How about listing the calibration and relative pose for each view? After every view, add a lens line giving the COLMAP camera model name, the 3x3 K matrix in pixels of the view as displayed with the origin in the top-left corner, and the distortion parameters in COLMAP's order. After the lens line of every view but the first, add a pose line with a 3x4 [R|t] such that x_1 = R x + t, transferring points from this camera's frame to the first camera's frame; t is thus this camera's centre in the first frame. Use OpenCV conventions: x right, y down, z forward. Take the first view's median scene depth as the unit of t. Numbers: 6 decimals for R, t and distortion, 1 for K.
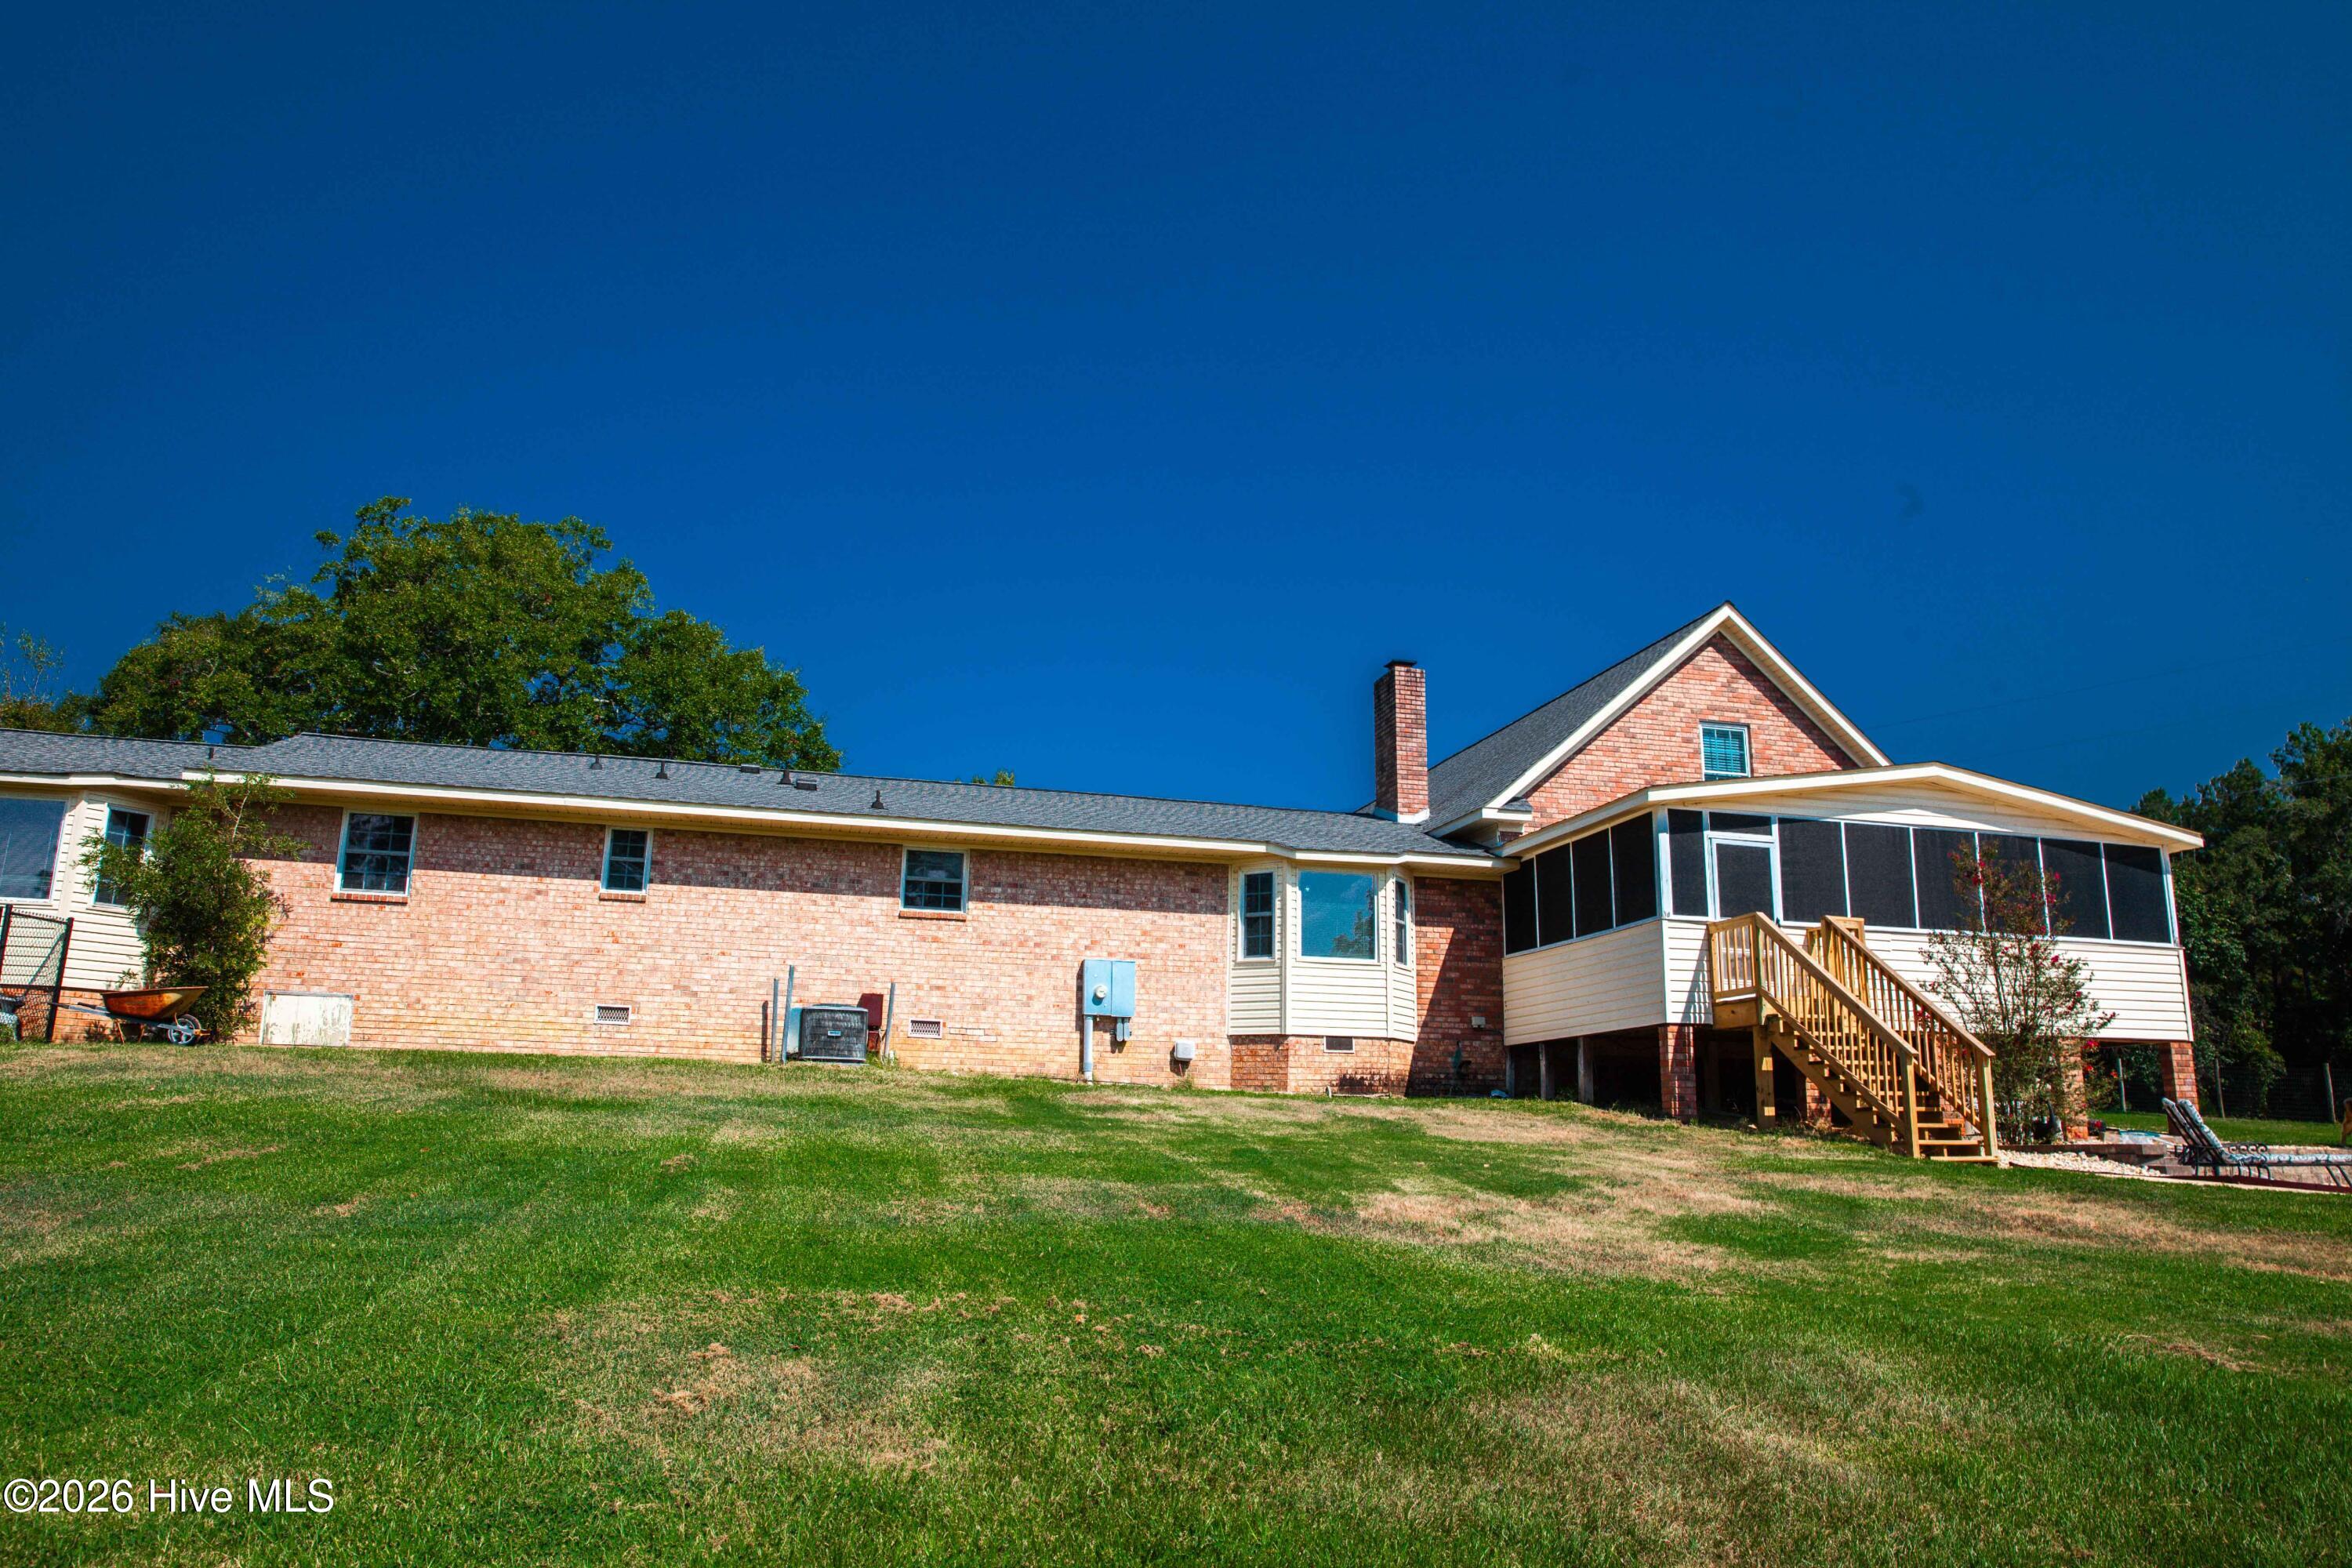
lens RADIAL K [[1605.6, 0, 1172.3], [0, 1605.6, 783.7], [0, 0, 1]] dist [-0.106736, 0.078725]
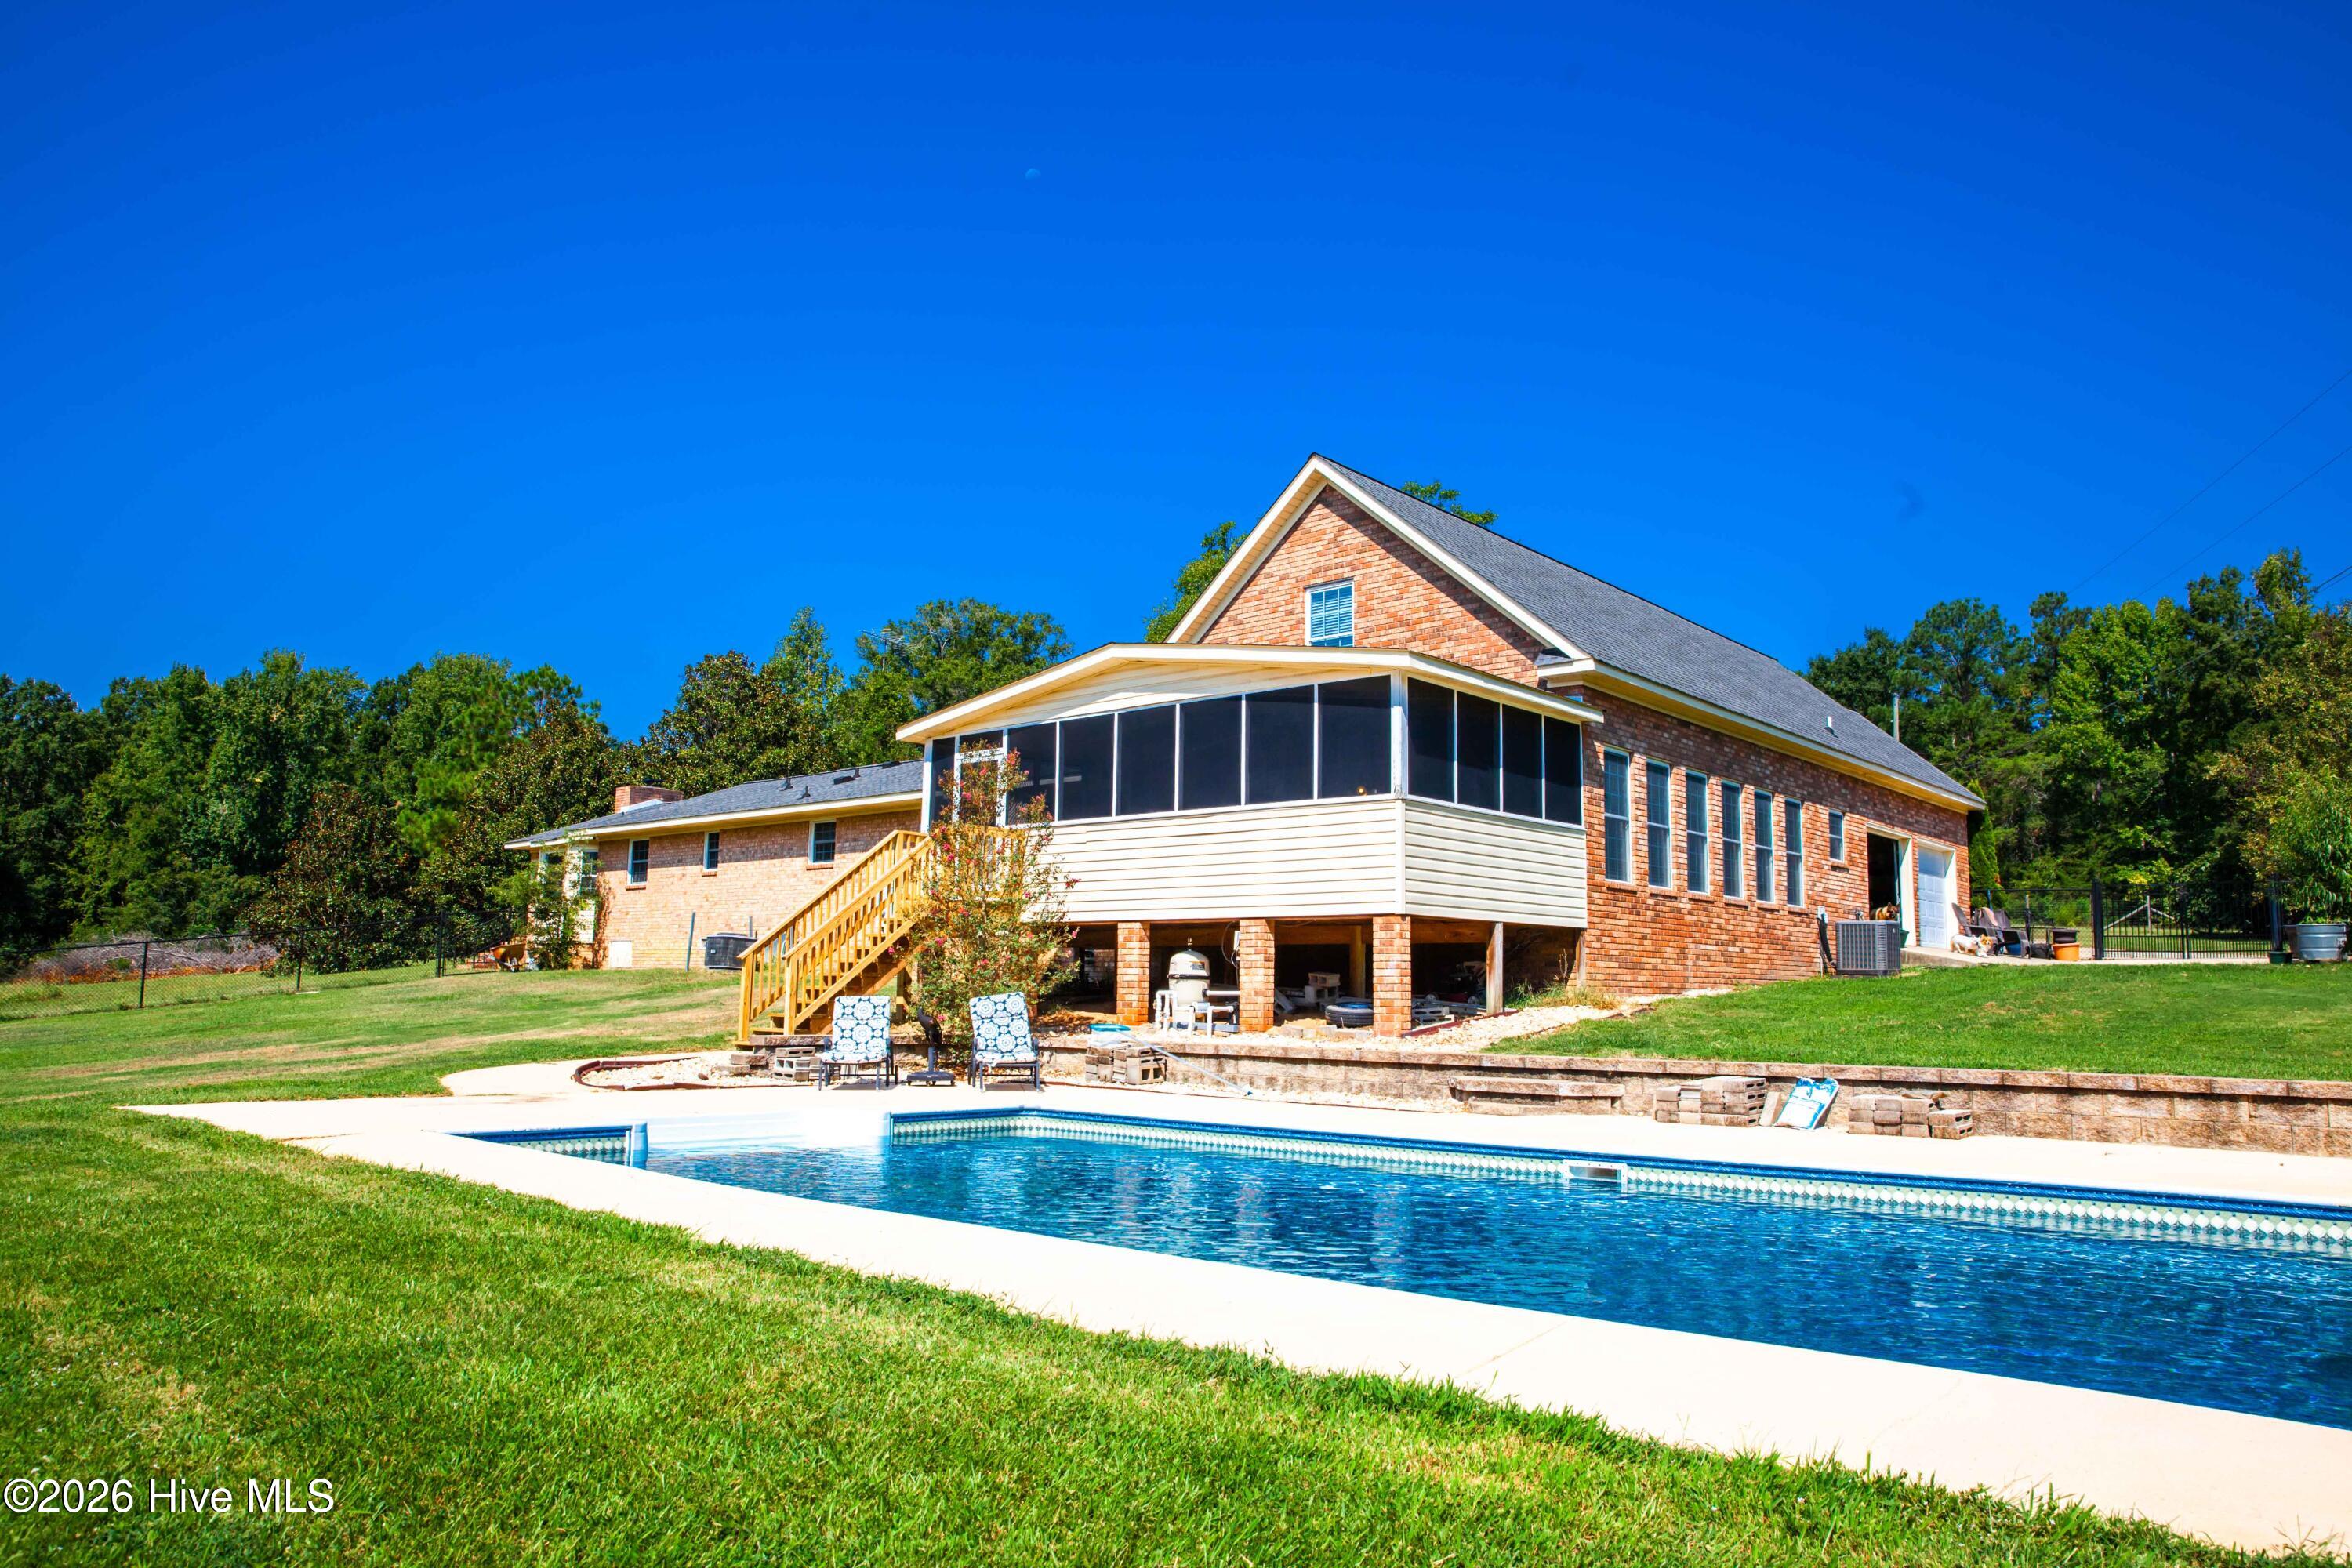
lens RADIAL K [[1605.6, 0, 1169.6], [0, 1605.6, 789.7], [0, 0, 1]] dist [-0.106736, 0.078725]
pose [[0.551946, -0.112628, -0.826239, 1.258493], [0.185357, 0.982619, -0.010123, 0.087508], [0.813018, -0.147562, 0.563229, 0.439181]]
